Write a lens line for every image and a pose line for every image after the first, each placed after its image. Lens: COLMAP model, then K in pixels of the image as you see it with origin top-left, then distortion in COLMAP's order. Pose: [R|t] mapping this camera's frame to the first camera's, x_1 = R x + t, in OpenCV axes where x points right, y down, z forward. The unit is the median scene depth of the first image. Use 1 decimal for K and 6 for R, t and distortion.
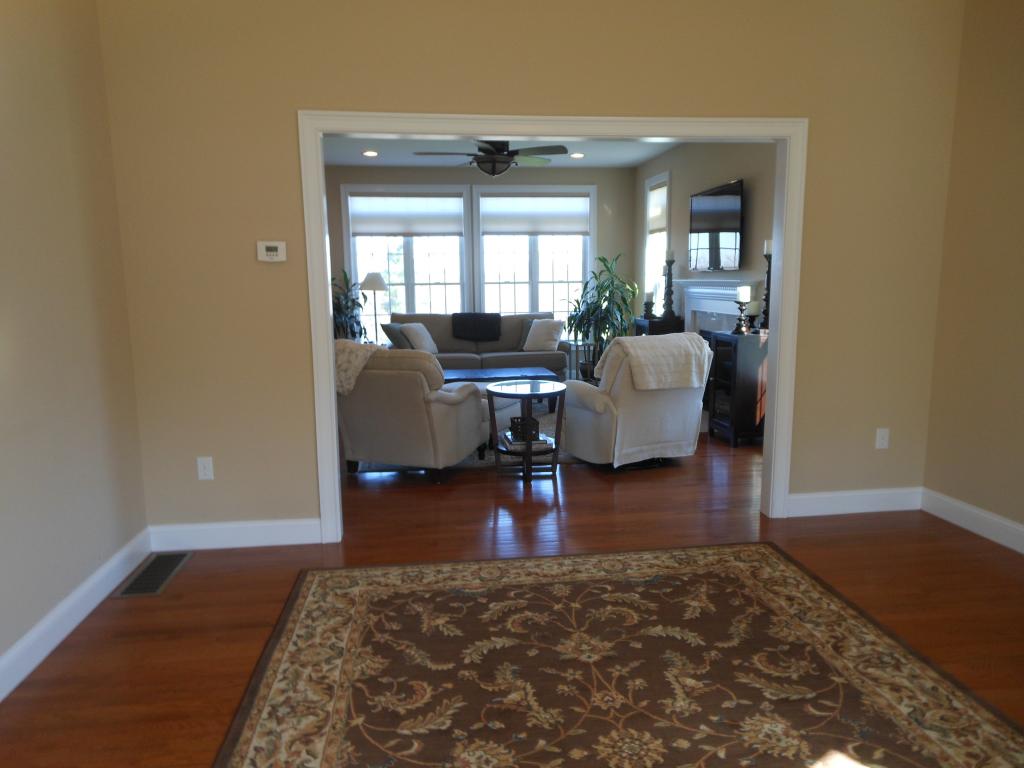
lens RADIAL K [[750.4, 0, 516.8], [0, 750.4, 409.7], [0, 0, 1]] dist [0.025754, 0.004116]
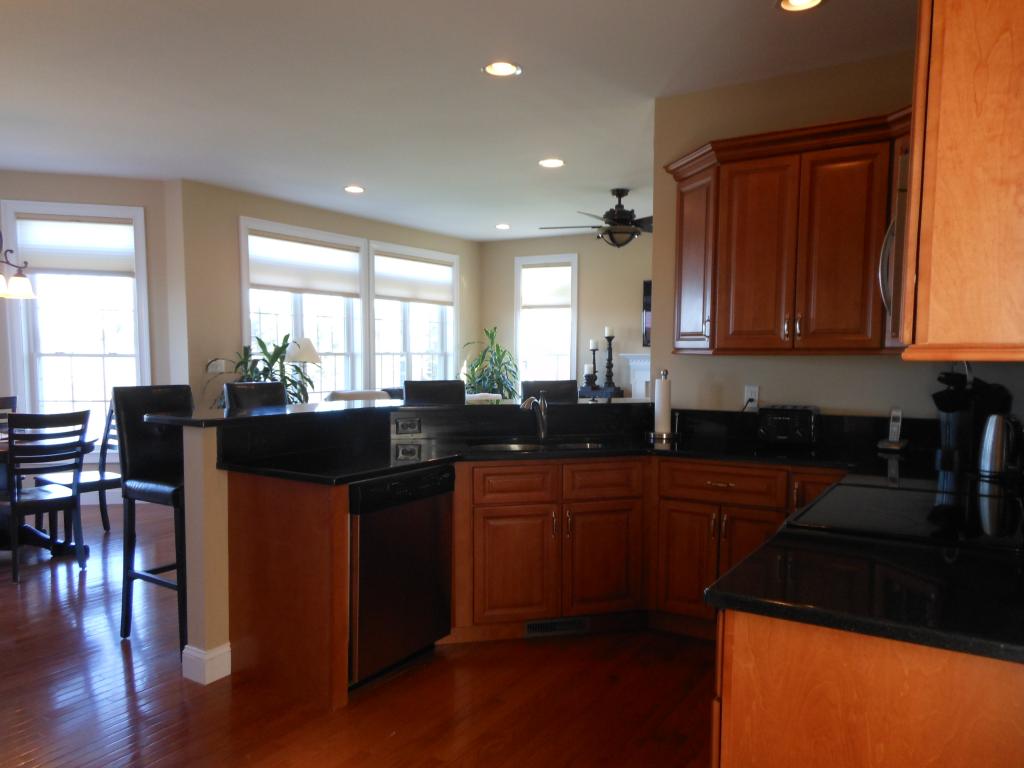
lens RADIAL K [[750.4, 0, 516.8], [0, 750.4, 409.7], [0, 0, 1]] dist [0.025754, 0.004116]
pose [[0.625229, -0.051805, 0.778720, -0.655935], [0.129322, 0.990878, -0.037912, -0.056791], [-0.769652, 0.124409, 0.626225, 0.377377]]
